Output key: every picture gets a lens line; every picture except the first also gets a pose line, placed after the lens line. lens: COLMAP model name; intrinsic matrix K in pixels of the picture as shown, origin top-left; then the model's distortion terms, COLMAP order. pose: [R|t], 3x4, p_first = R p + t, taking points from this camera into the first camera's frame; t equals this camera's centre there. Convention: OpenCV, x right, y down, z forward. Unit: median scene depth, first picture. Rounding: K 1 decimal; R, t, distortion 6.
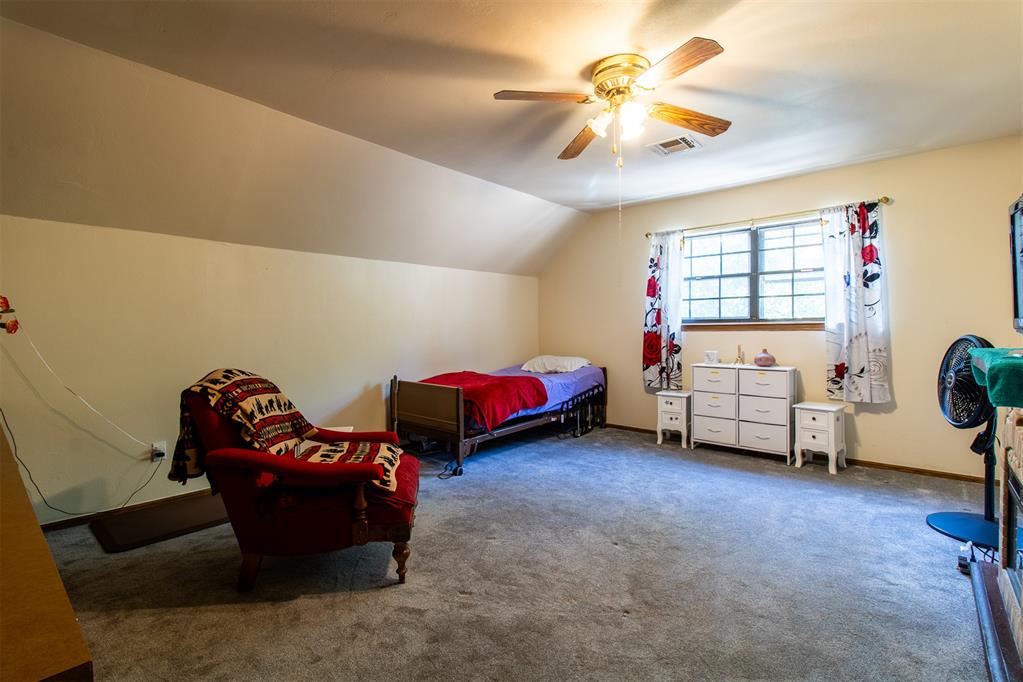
lens RADIAL K [[471.8, 0, 513.3], [0, 471.8, 319.8], [0, 0, 1]] dist [-0.020814, 0.000282]
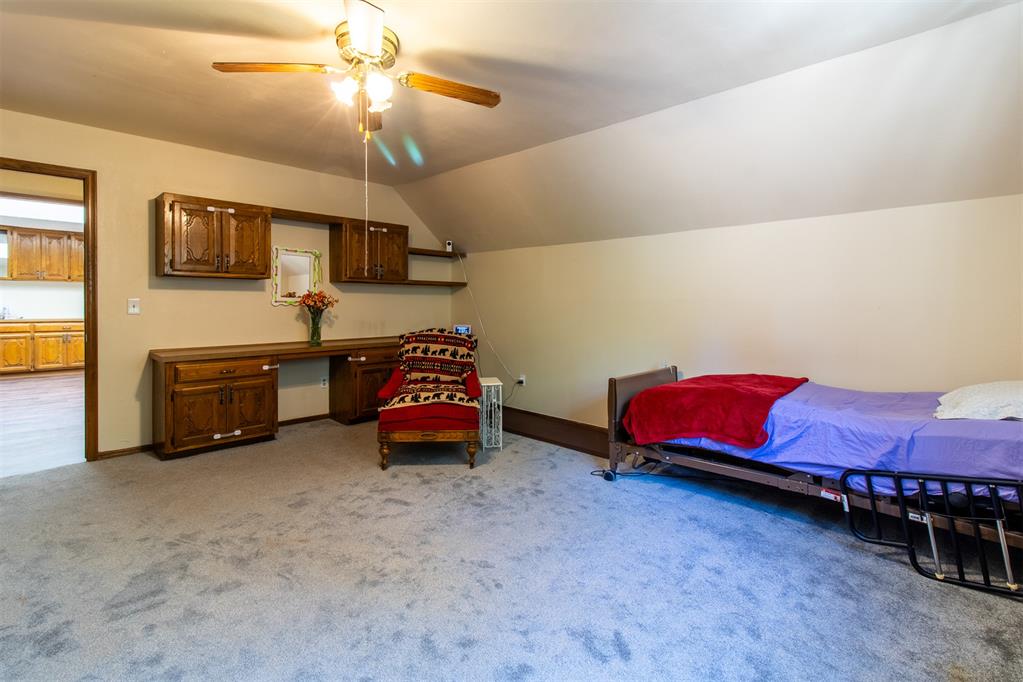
lens RADIAL K [[471.8, 0, 513.3], [0, 471.8, 319.8], [0, 0, 1]] dist [-0.020814, 0.000282]
pose [[-0.056977, 0.032154, -0.997858, 0.582546], [0.005363, 0.999477, 0.031900, 0.010002], [0.998361, -0.003534, -0.057119, 0.697565]]
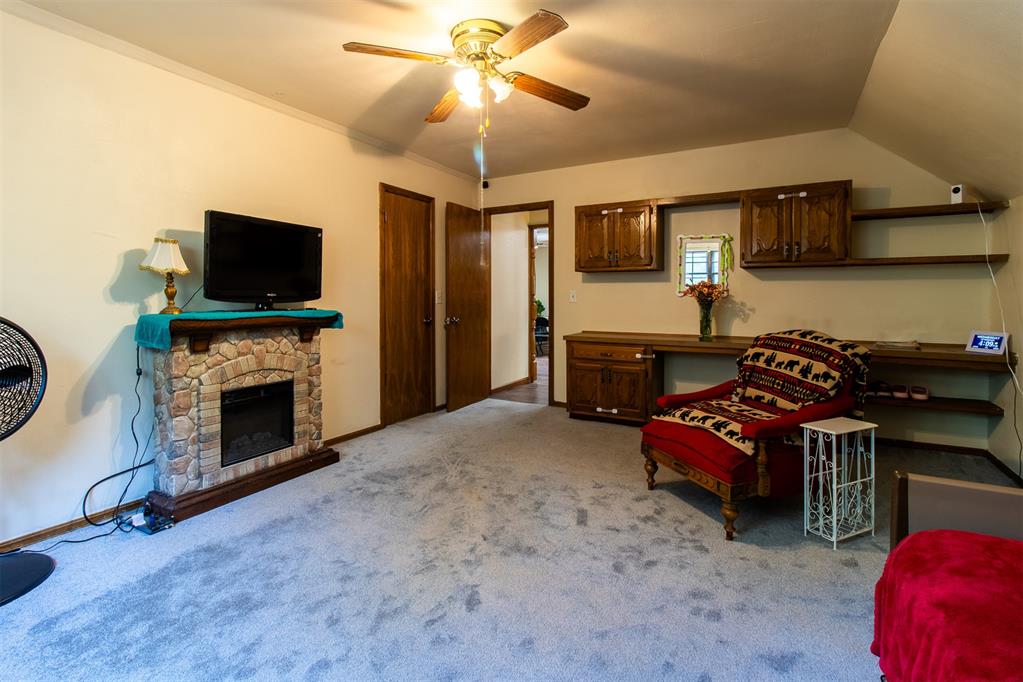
lens RADIAL K [[485.6, 0, 509.8], [0, 485.6, 298.8], [0, 0, 1]] dist [0.000151, 0.000104]
pose [[-0.981959, 0.003421, -0.189064, 0.159025], [0.003096, 0.999993, 0.002018, 0.011568], [0.189070, 0.001396, -0.981963, 1.062684]]
